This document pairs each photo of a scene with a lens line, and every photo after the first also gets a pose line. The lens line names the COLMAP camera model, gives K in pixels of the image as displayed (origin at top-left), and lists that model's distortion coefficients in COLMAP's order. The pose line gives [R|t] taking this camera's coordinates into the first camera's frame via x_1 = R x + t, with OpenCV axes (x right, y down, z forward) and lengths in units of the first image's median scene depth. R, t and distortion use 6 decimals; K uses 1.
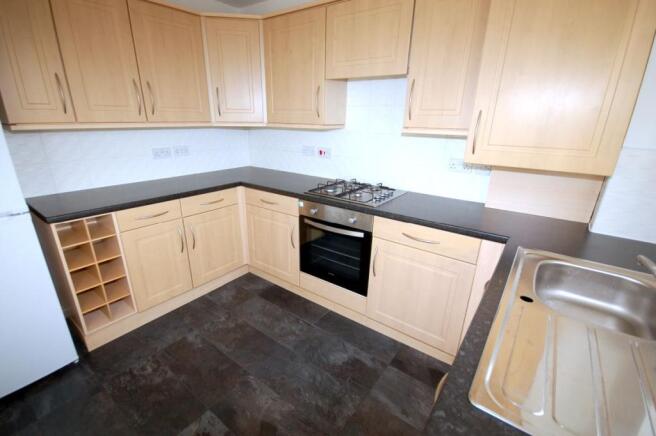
lens RADIAL K [[304.9, 0, 327.3], [0, 304.9, 216.4], [0, 0, 1]] dist [0.001557, 0.000135]
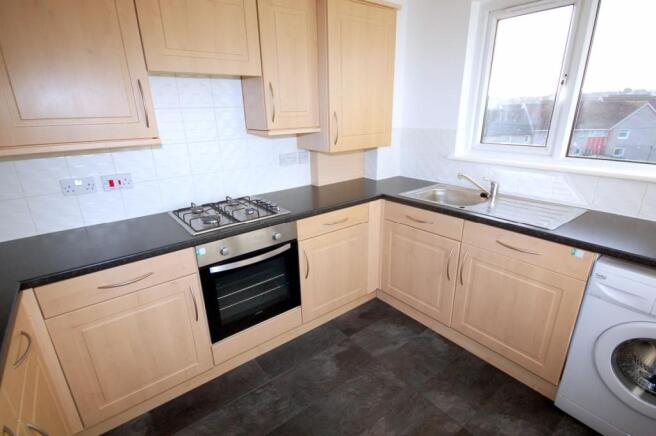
lens RADIAL K [[316.0, 0, 328.0], [0, 316.0, 218.0], [0, 0, 1]] dist [-0.002536, -0.000163]
pose [[0.270099, -0.320122, 0.908057, -0.704623], [0.330714, 0.916577, 0.224756, -0.195669], [-0.904254, 0.239601, 0.353435, 0.527549]]
